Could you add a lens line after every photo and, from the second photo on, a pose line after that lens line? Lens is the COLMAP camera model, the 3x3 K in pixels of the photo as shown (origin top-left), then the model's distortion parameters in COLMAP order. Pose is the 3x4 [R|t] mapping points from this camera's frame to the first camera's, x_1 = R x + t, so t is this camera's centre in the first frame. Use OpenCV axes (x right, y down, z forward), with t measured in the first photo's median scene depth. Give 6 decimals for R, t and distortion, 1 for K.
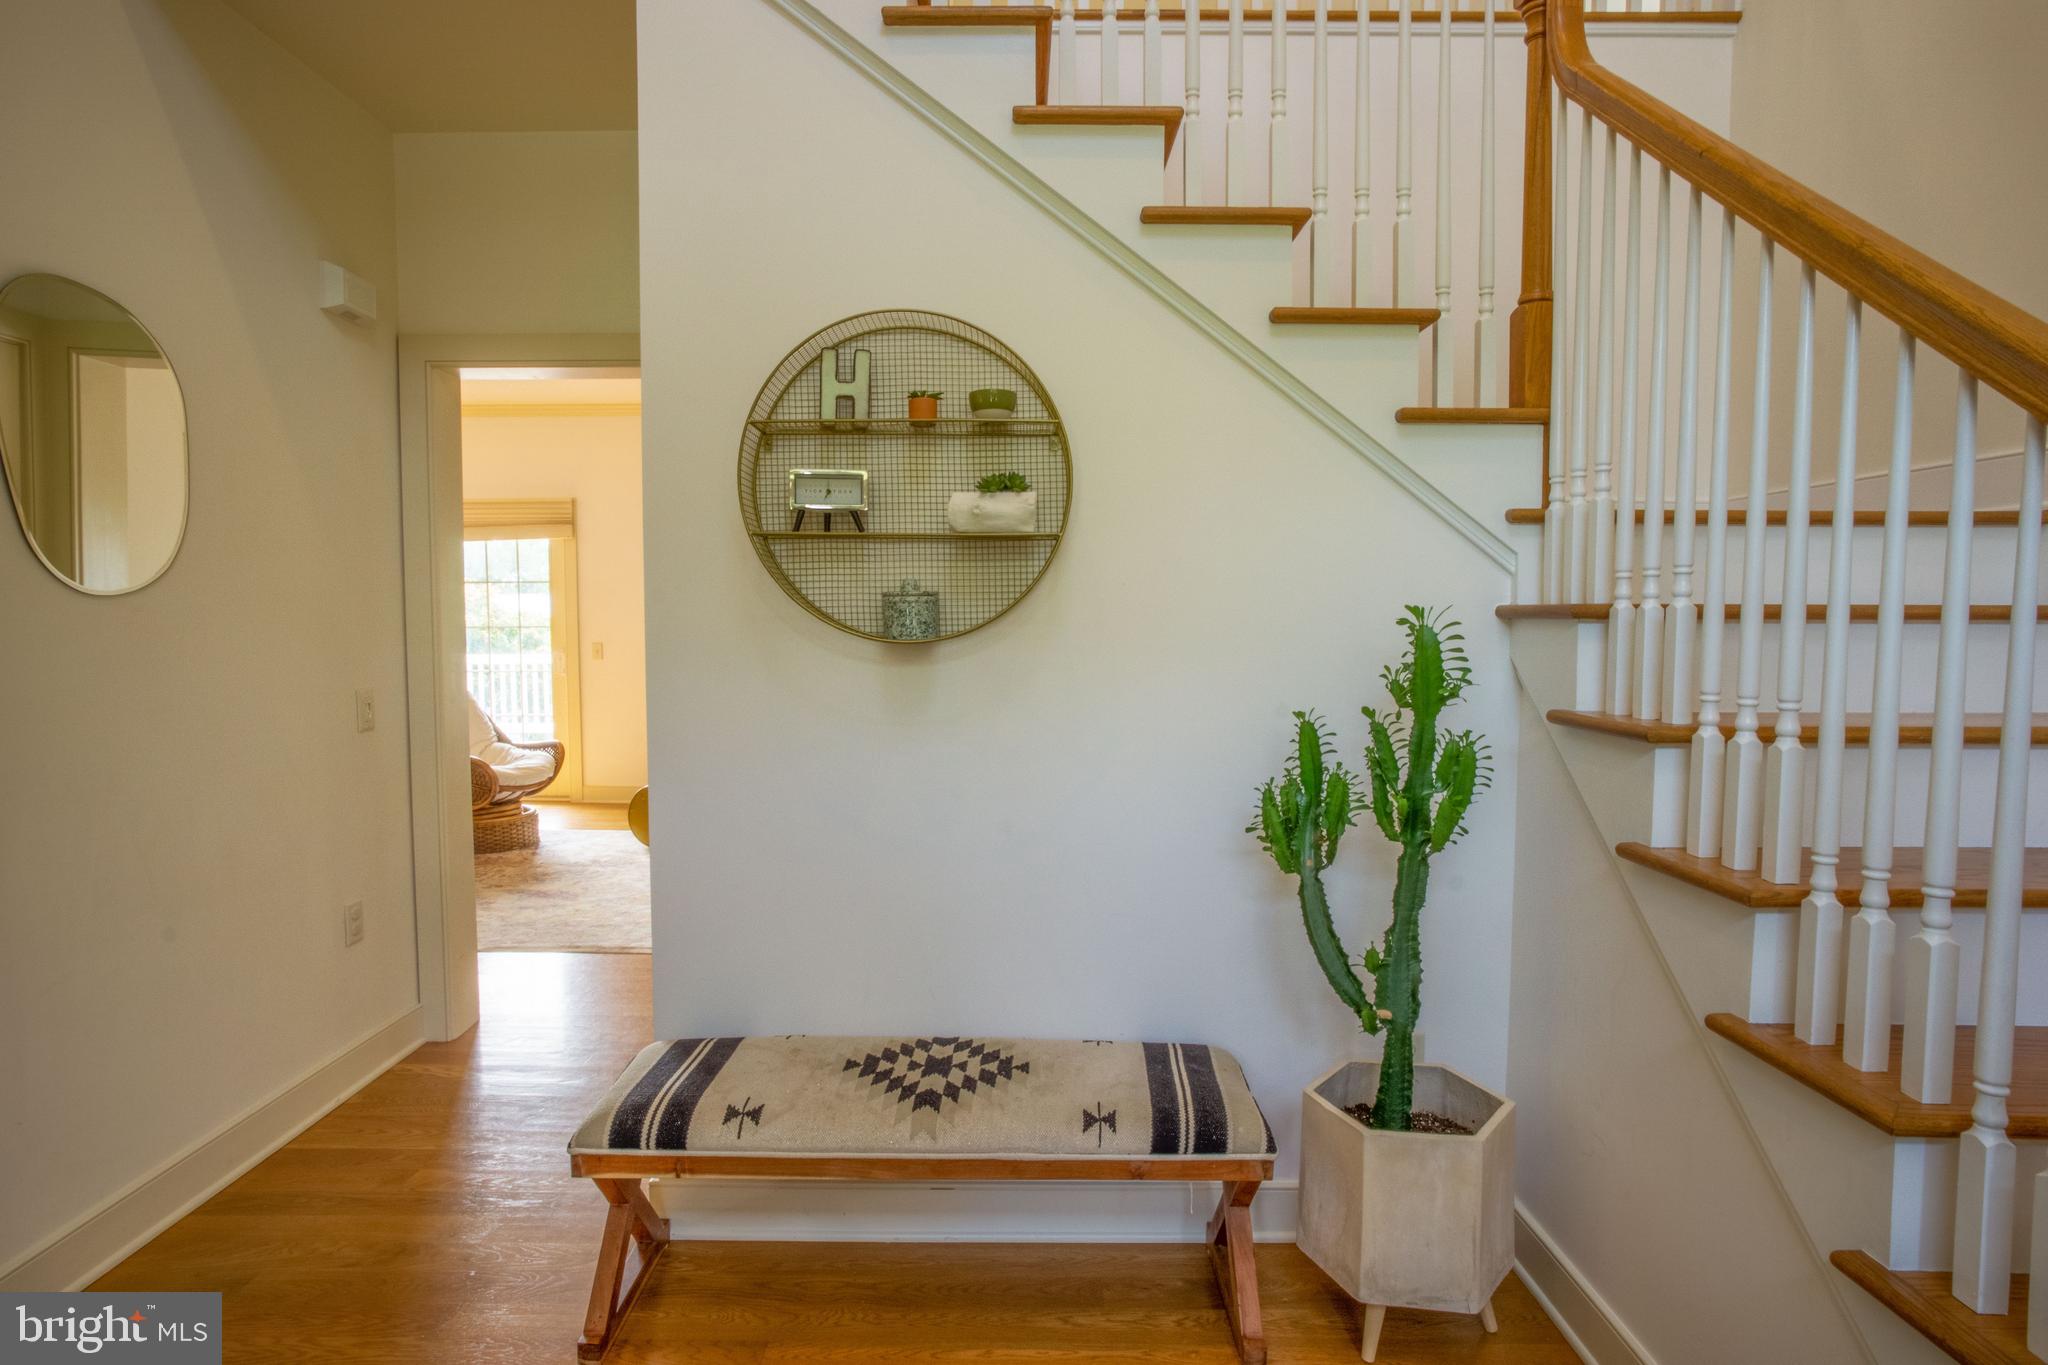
lens RADIAL K [[1084.4, 0, 1029.1], [0, 1084.4, 690.3], [0, 0, 1]] dist [-0.059491, 0.038843]
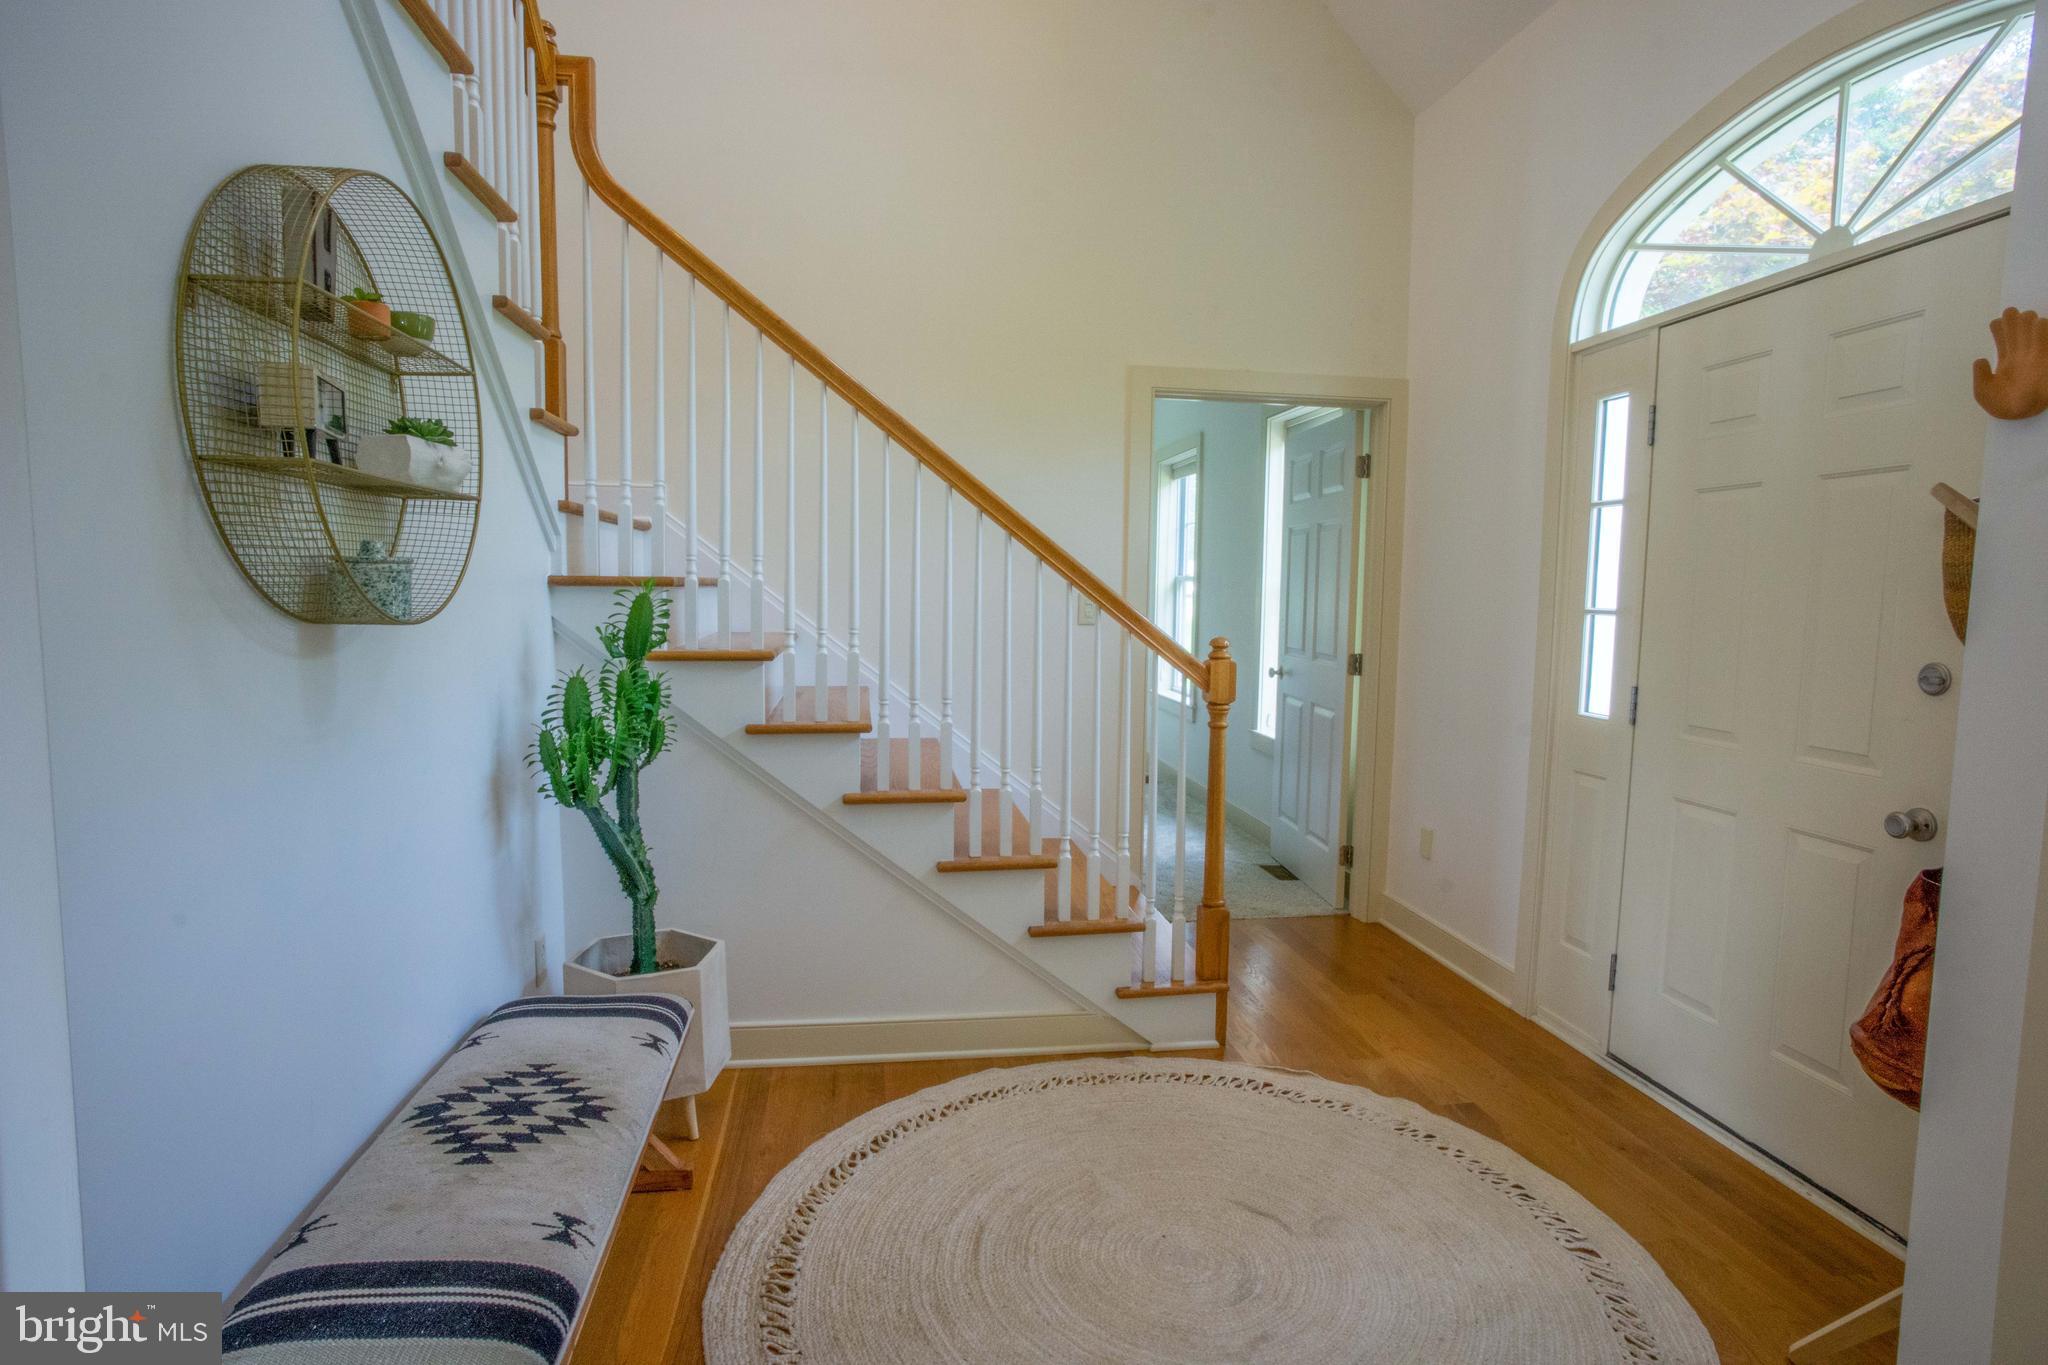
lens RADIAL K [[1084.4, 0, 1029.1], [0, 1084.4, 690.3], [0, 0, 1]] dist [-0.059491, 0.038843]
pose [[-0.159261, -0.094458, 0.982707, -0.958151], [0.043890, 0.993751, 0.102633, -0.053055], [-0.986260, 0.059476, -0.154120, 0.702574]]
